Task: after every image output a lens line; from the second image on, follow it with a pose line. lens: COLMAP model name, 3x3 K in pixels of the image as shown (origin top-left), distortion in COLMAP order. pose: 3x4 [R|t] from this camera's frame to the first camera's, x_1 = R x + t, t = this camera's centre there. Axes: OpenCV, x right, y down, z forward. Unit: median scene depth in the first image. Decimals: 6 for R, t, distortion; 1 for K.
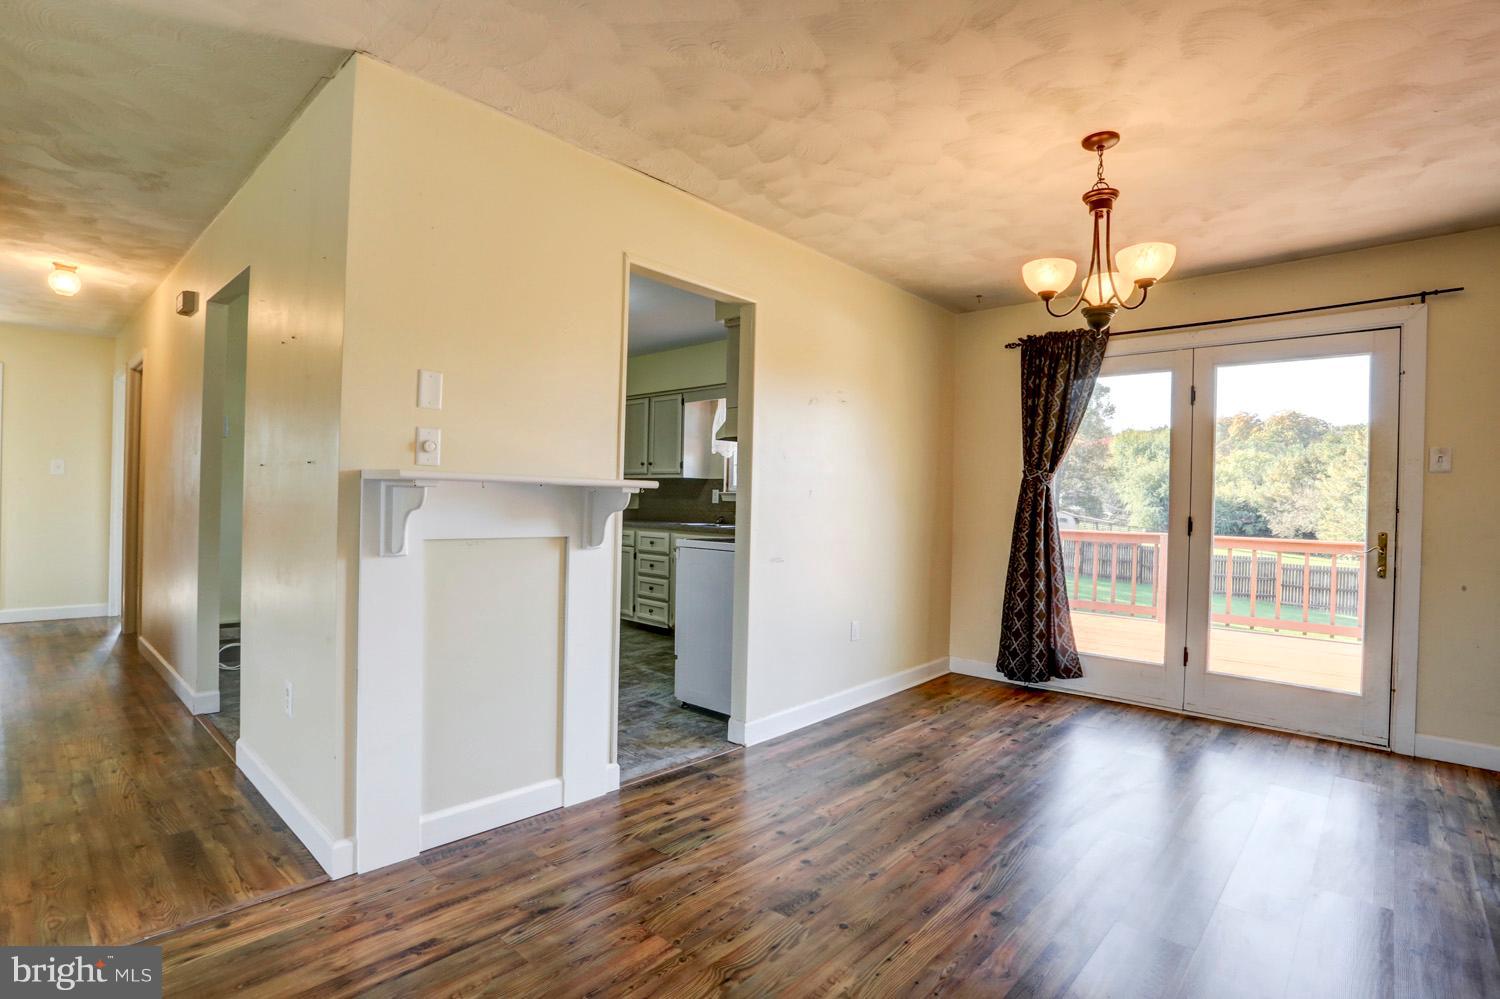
lens RADIAL K [[719.7, 0, 750.0], [0, 719.7, 499.5], [0, 0, 1]] dist [-0.078017, 0.031090]
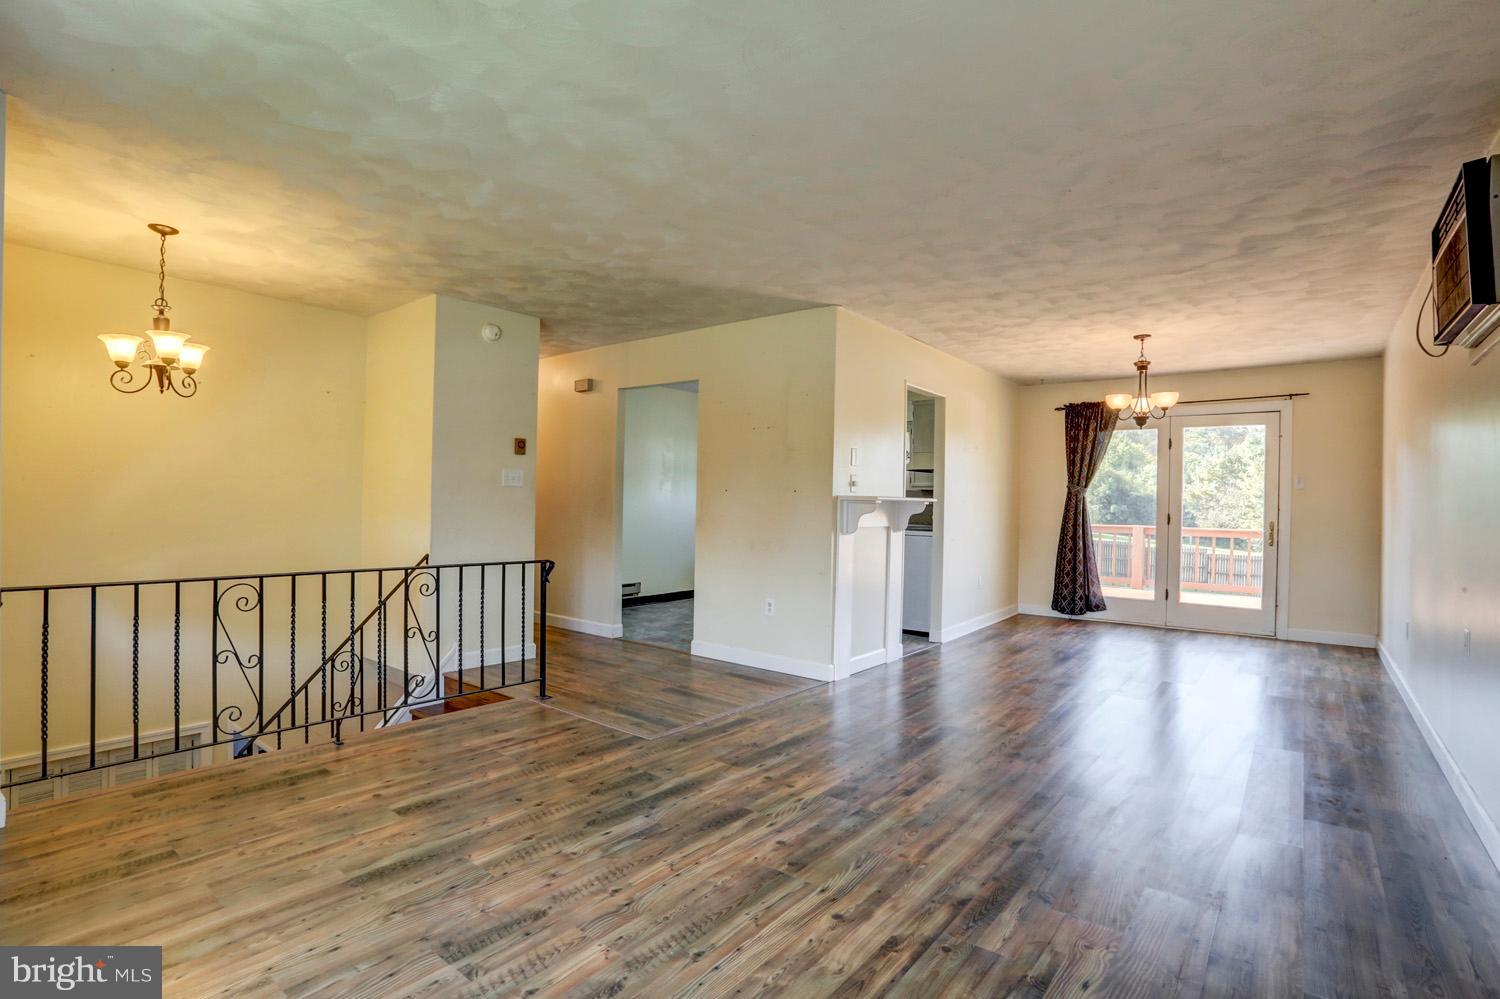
lens RADIAL K [[719.7, 0, 750.0], [0, 719.7, 499.5], [0, 0, 1]] dist [-0.078017, 0.031090]
pose [[0.997153, -0.005412, 0.075208, -0.569239], [0.005399, 0.999985, 0.000381, -0.018240], [-0.075209, 0.000026, 0.997168, -0.696406]]
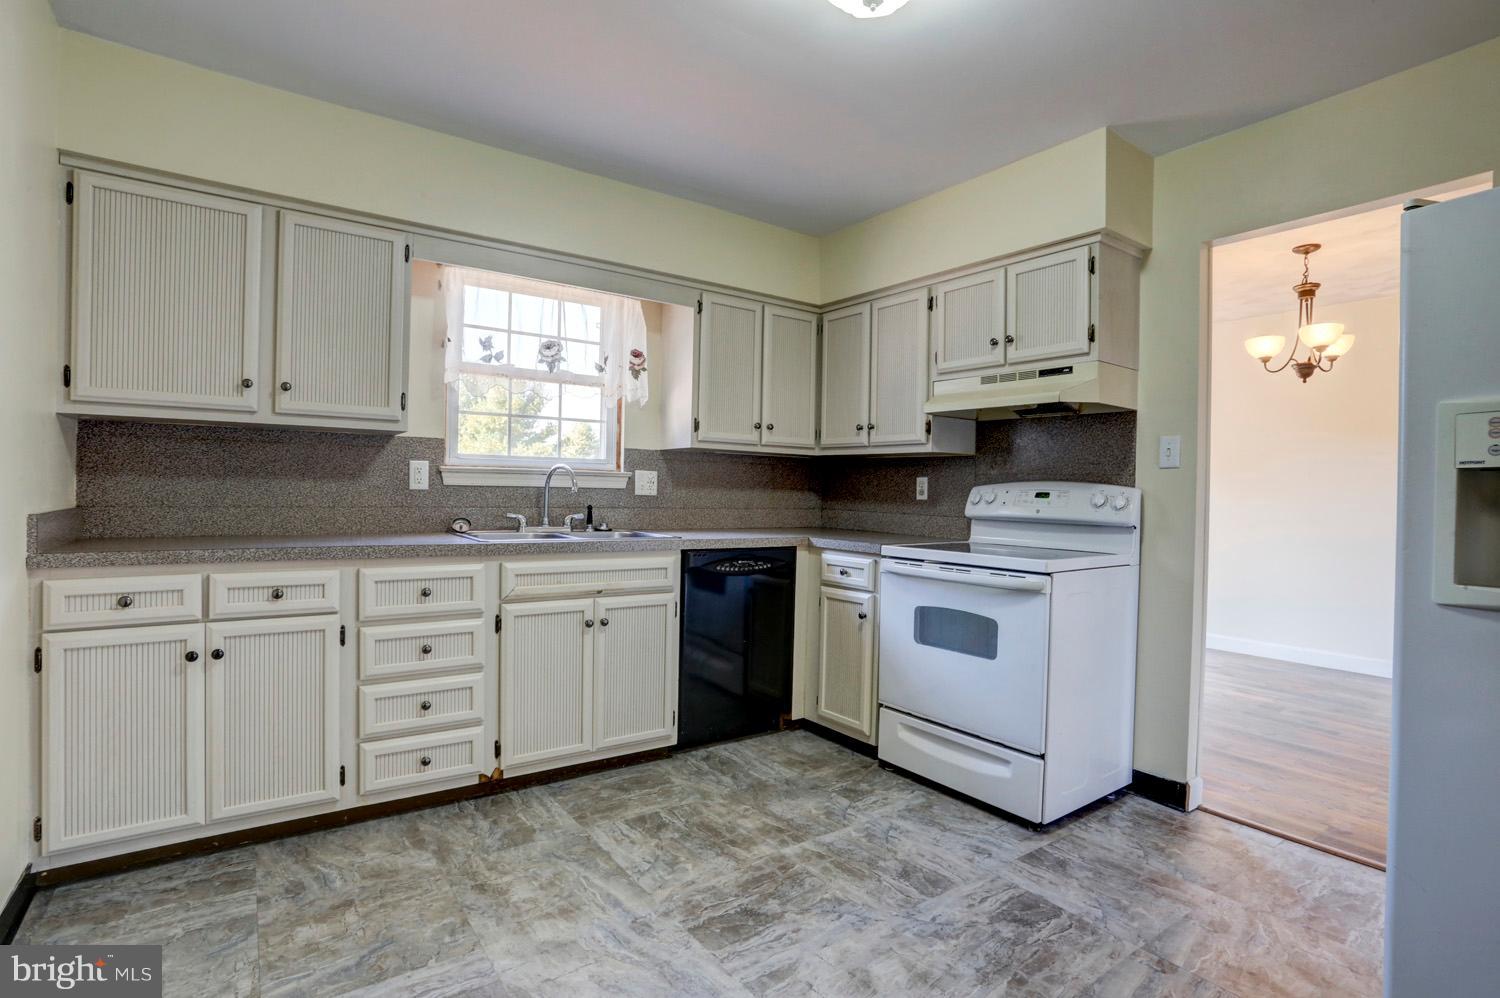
lens RADIAL K [[732.5, 0, 749.1], [0, 732.5, 492.3], [0, 0, 1]] dist [-0.069004, 0.032858]
pose [[0.210422, -0.024170, 0.977312, -0.809041], [-0.016564, 0.999463, 0.028284, -0.017469], [-0.977470, -0.022140, 0.209909, 1.221324]]
